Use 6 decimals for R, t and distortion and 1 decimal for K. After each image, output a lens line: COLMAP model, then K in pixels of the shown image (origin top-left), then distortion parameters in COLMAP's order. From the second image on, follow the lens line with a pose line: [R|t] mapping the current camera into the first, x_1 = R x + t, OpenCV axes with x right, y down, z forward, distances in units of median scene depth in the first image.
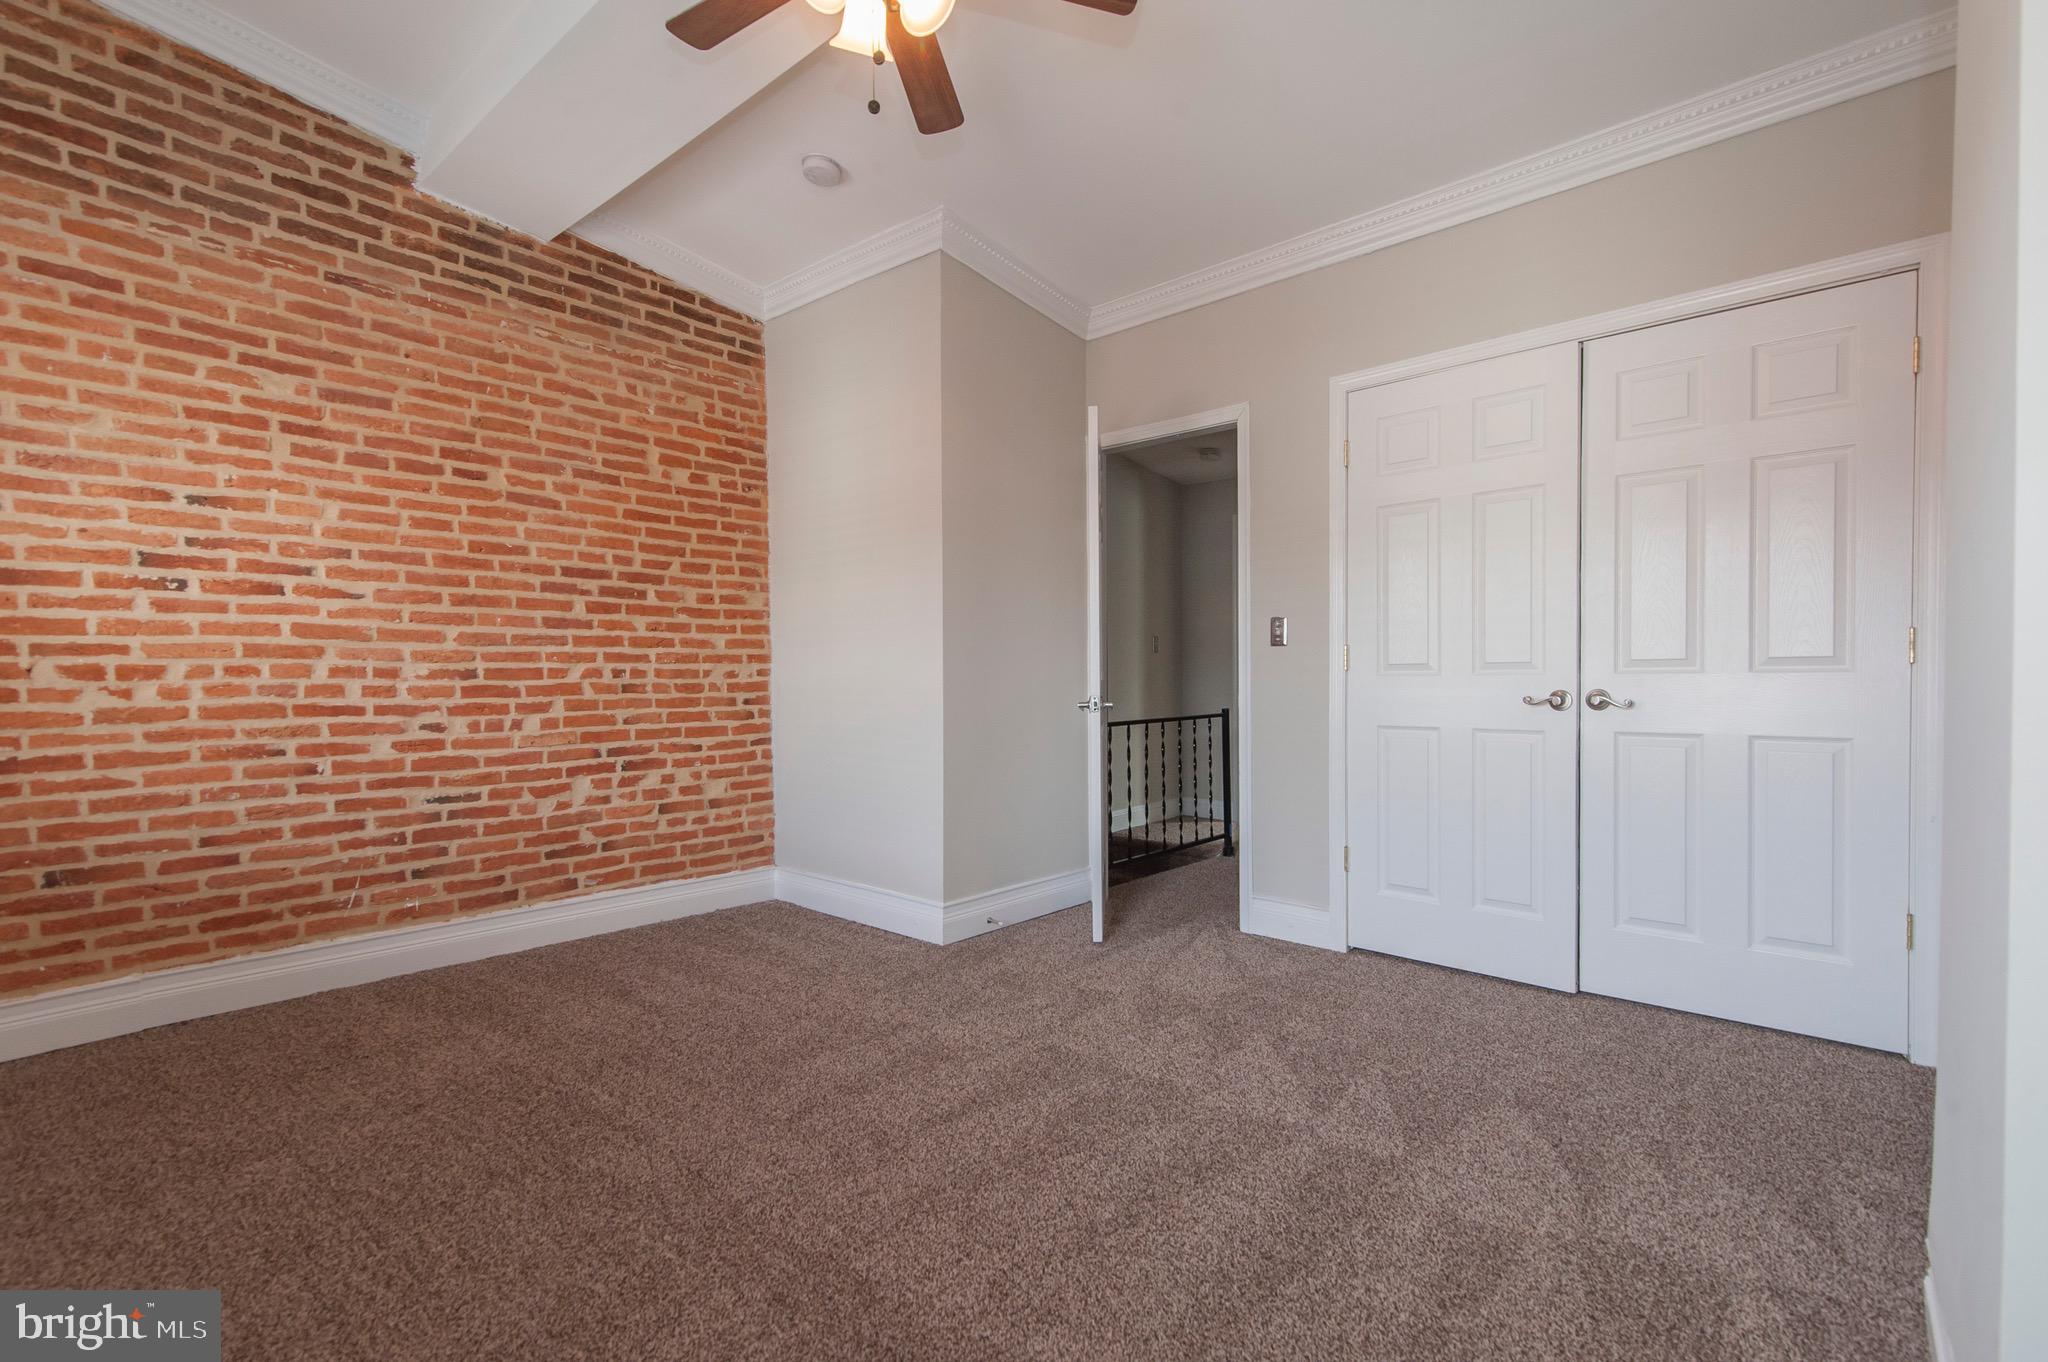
lens RADIAL K [[921.9, 0, 1028.1], [0, 921.9, 684.1], [0, 0, 1]] dist [0.016156, -0.001670]
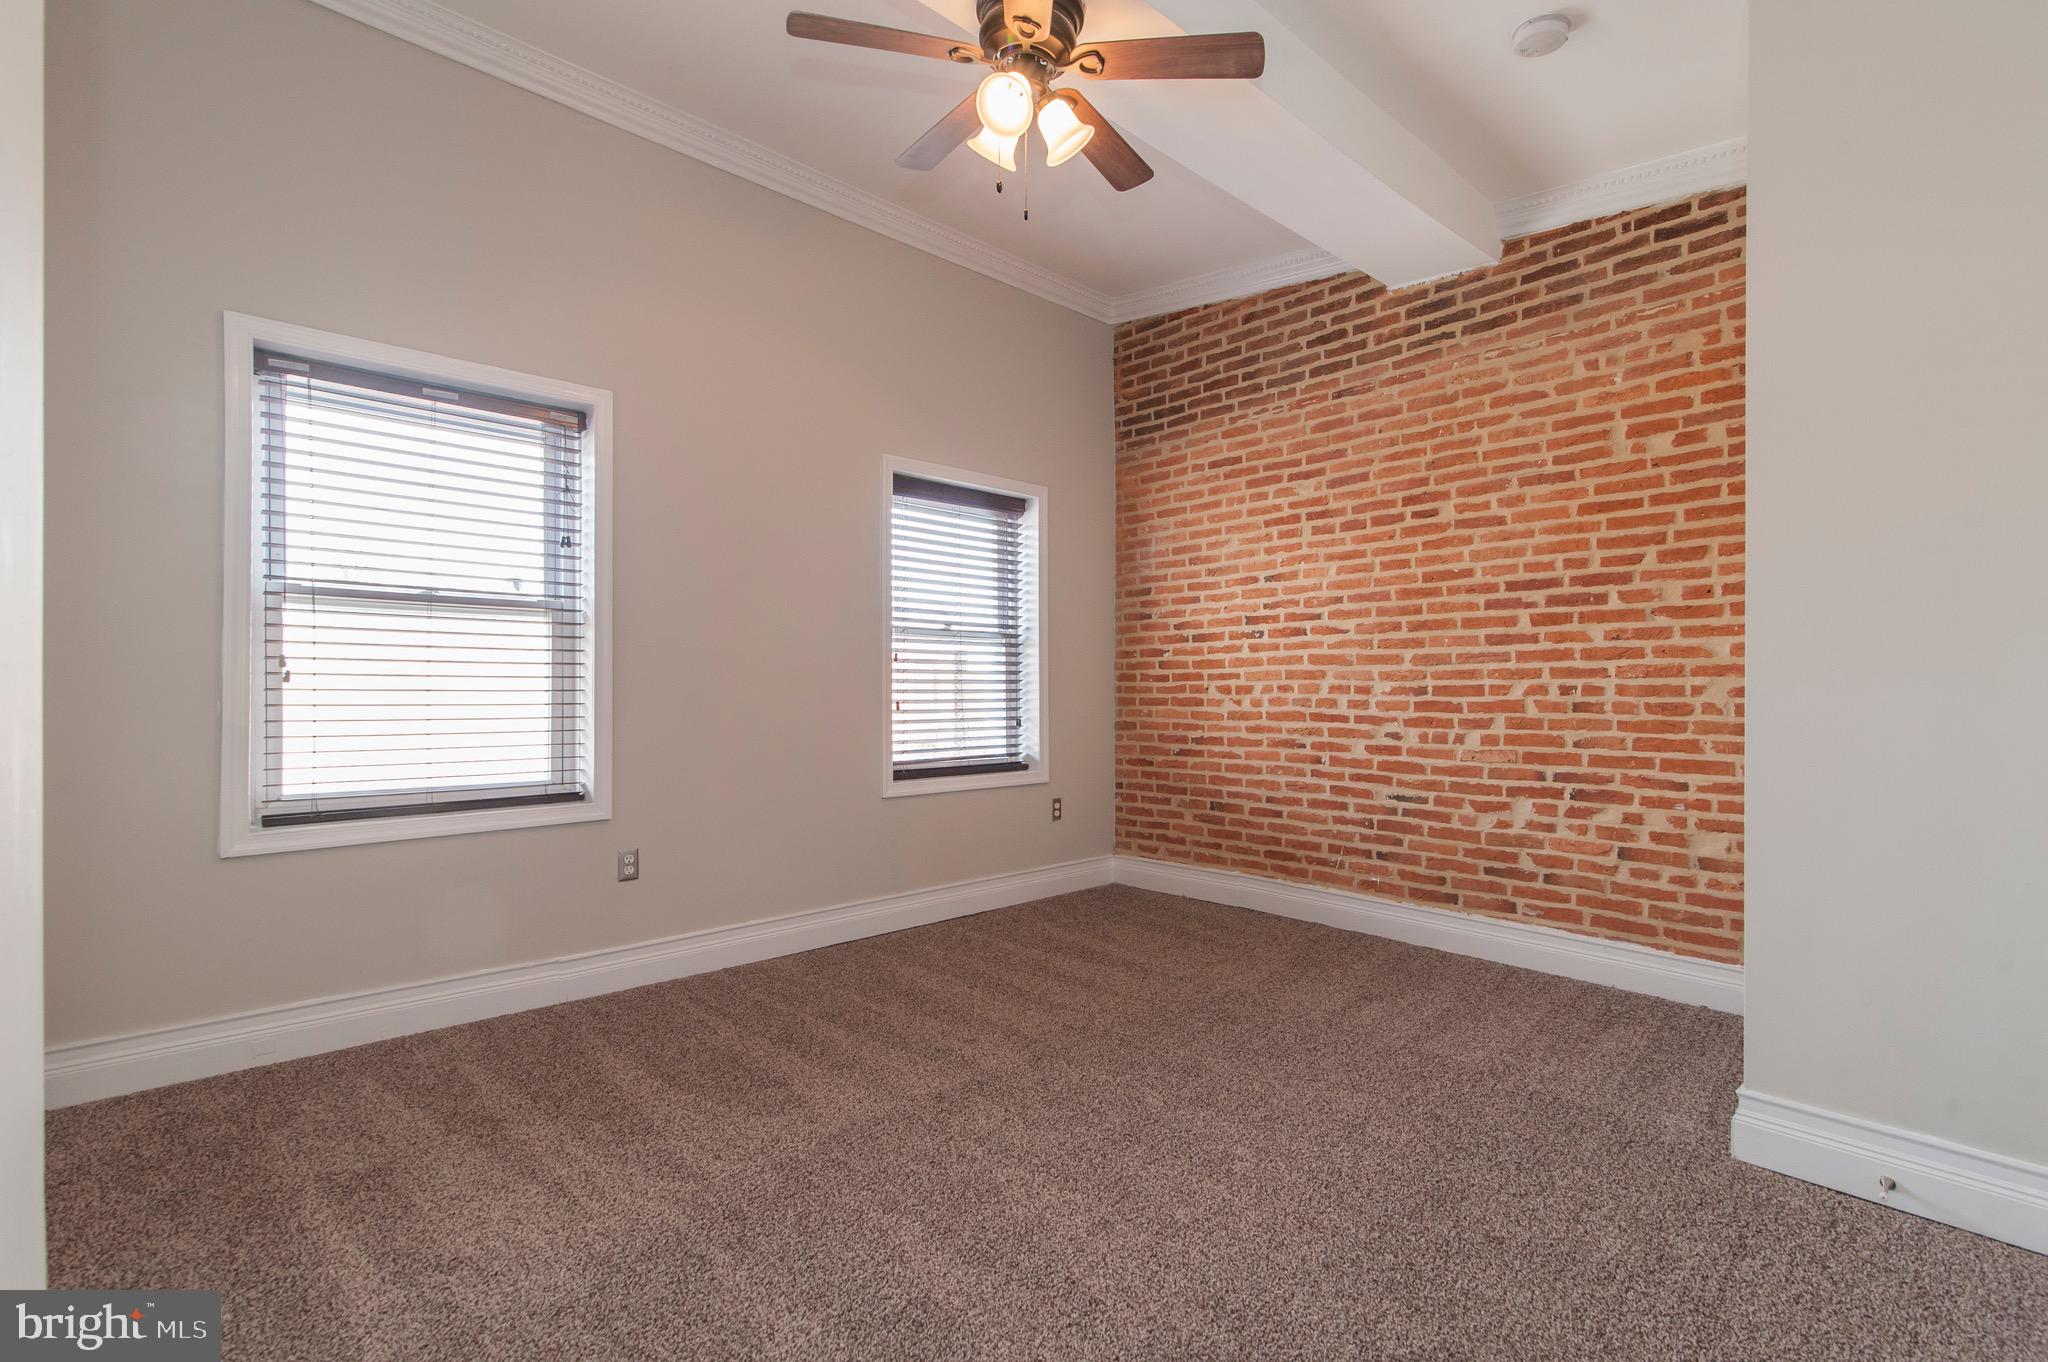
lens RADIAL K [[921.9, 0, 1028.4], [0, 921.9, 682.9], [0, 0, 1]] dist [0.016156, -0.001670]
pose [[-0.111852, -0.004273, -0.993716, 0.570382], [-0.007717, 0.999964, -0.003432, -0.013003], [0.993695, 0.007285, -0.111881, 0.649486]]
